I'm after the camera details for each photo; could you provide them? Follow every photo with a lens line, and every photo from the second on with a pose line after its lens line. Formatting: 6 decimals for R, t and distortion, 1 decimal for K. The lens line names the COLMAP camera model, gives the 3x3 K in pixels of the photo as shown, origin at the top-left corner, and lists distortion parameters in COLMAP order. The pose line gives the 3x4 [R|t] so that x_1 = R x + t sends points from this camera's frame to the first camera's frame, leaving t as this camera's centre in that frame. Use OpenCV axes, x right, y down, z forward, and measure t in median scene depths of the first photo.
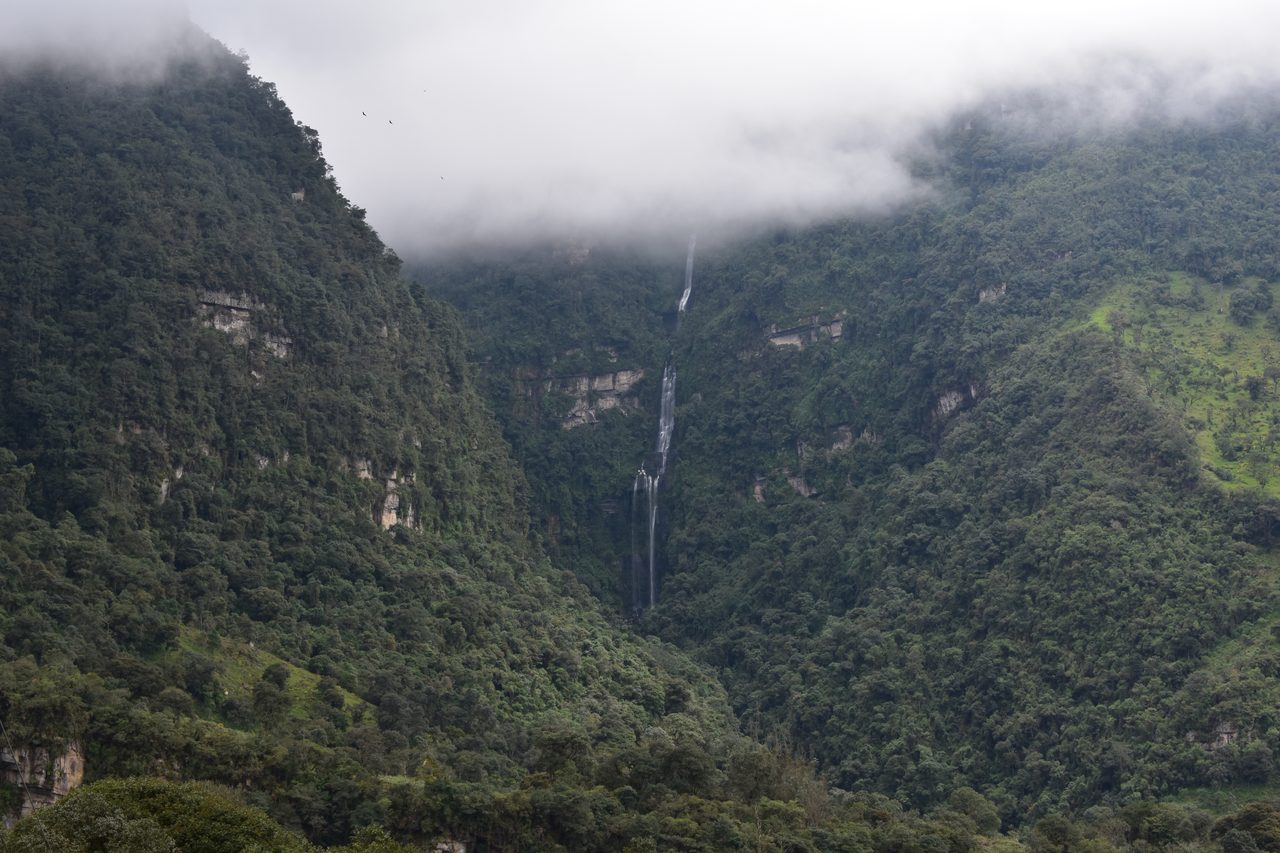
lens RADIAL K [[2917.2, 0, 640.0], [0, 2917.2, 426.5], [0, 0, 1]] dist [0.086752, 0.170201]
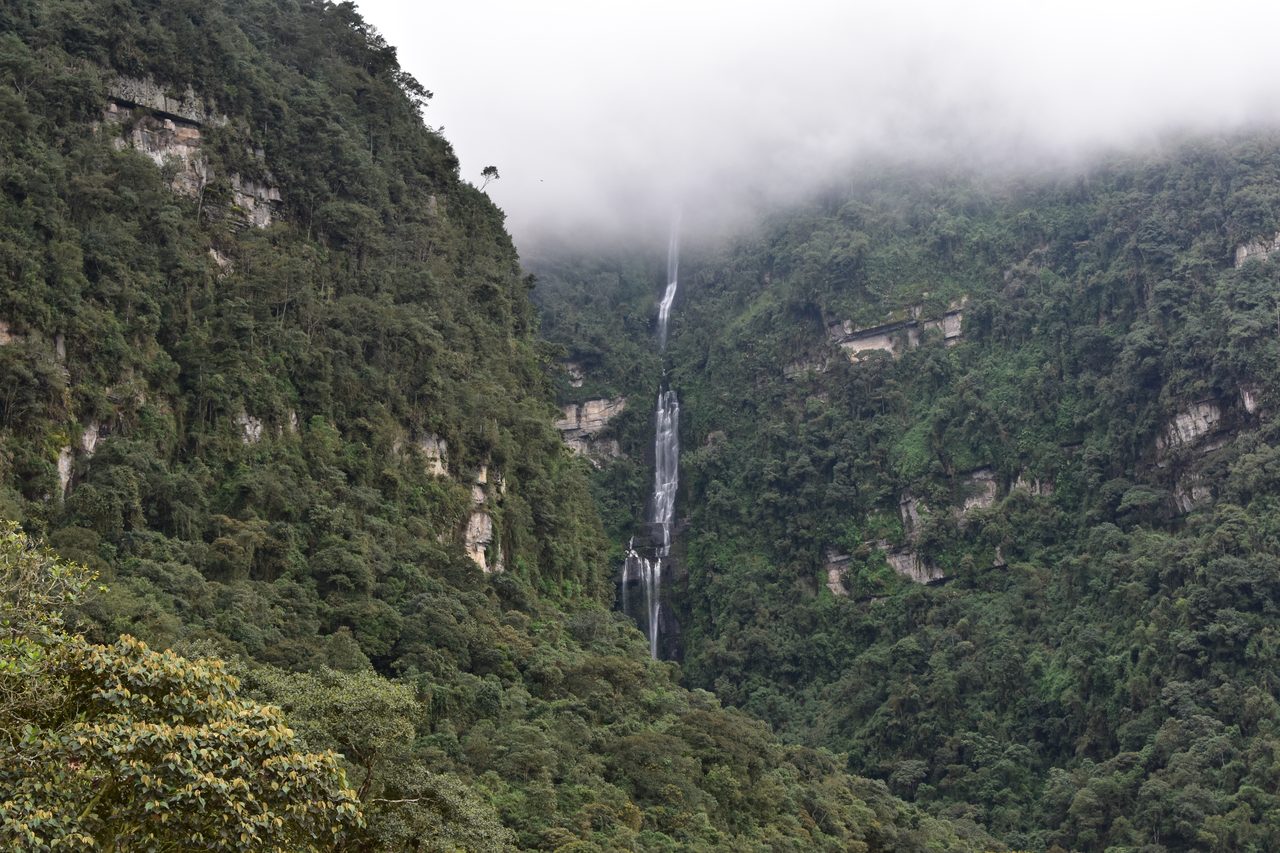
lens RADIAL K [[2917.2, 0, 640.0], [0, 2917.2, 426.5], [0, 0, 1]] dist [0.086752, 0.170201]
pose [[0.988752, 0.005346, 0.149470, -0.116029], [0.004160, 0.997991, -0.063213, 0.035015], [-0.149507, 0.063124, 0.986744, 0.448407]]
